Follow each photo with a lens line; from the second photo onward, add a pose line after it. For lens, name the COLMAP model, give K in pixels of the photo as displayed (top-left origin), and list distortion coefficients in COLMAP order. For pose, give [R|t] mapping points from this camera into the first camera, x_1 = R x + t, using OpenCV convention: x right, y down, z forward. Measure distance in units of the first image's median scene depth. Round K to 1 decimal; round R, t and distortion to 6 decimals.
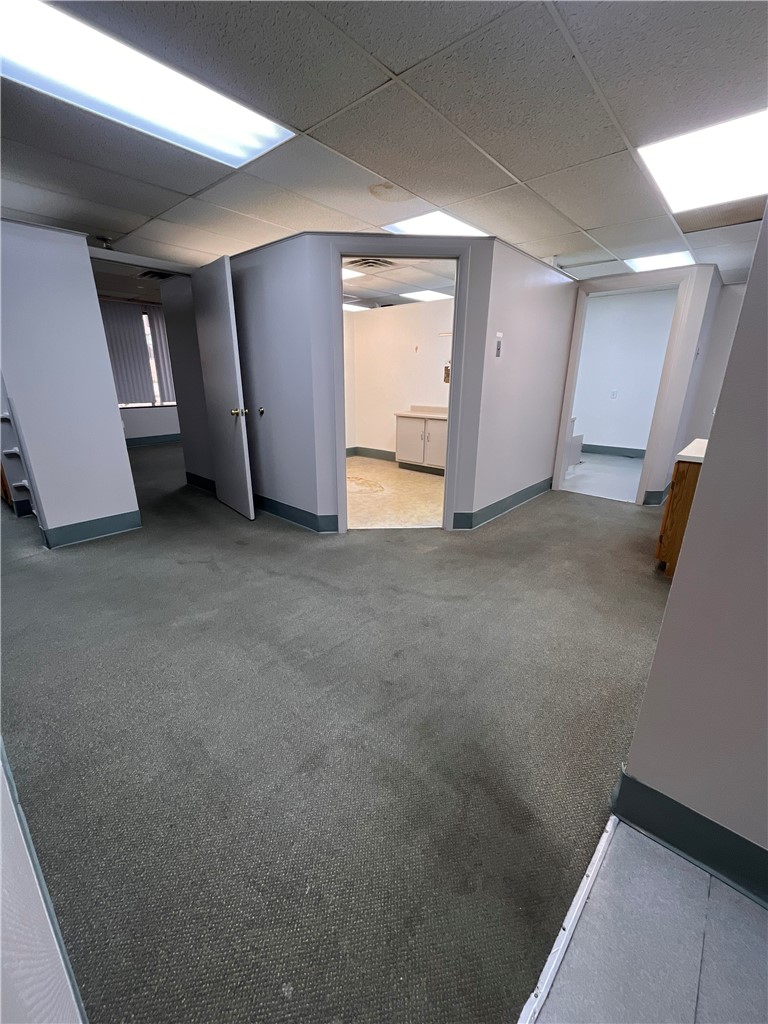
lens RADIAL K [[413.3, 0, 382.1], [0, 413.3, 509.4], [0, 0, 1]] dist [0.000129, 0.000031]
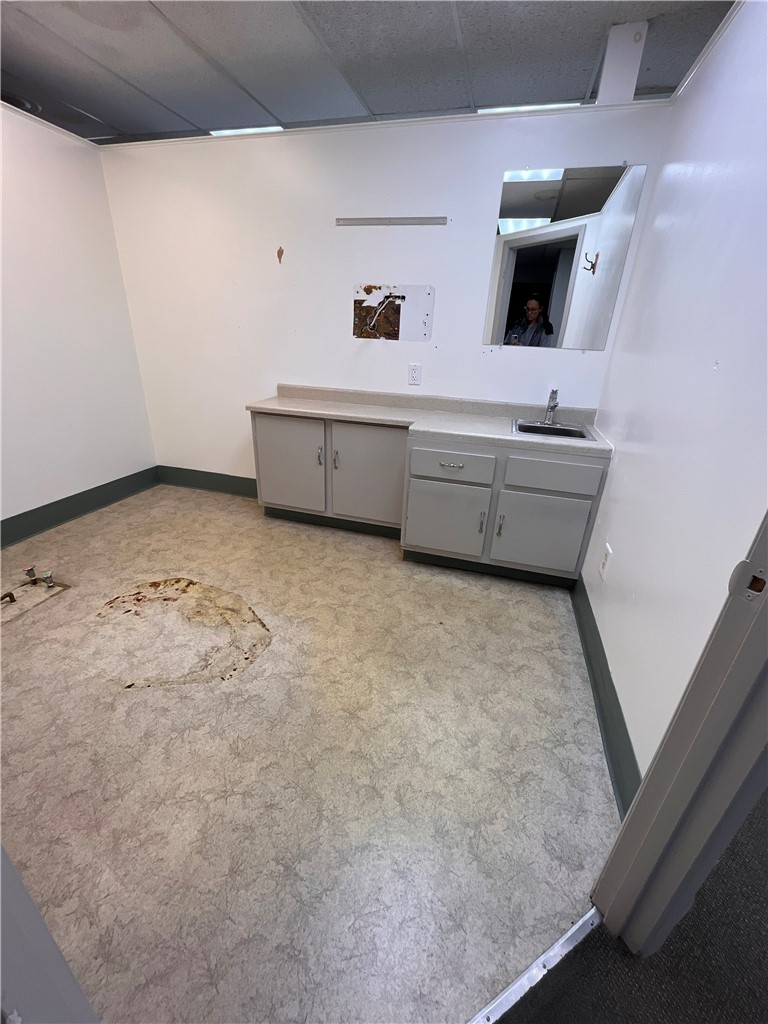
lens RADIAL K [[413.3, 0, 382.1], [0, 413.3, 509.4], [0, 0, 1]] dist [0.000129, 0.000031]
pose [[0.904377, -0.145260, 0.401250, -0.033161], [0.099679, 0.986179, 0.132347, -0.174795], [-0.414929, -0.079695, 0.906357, 0.553543]]
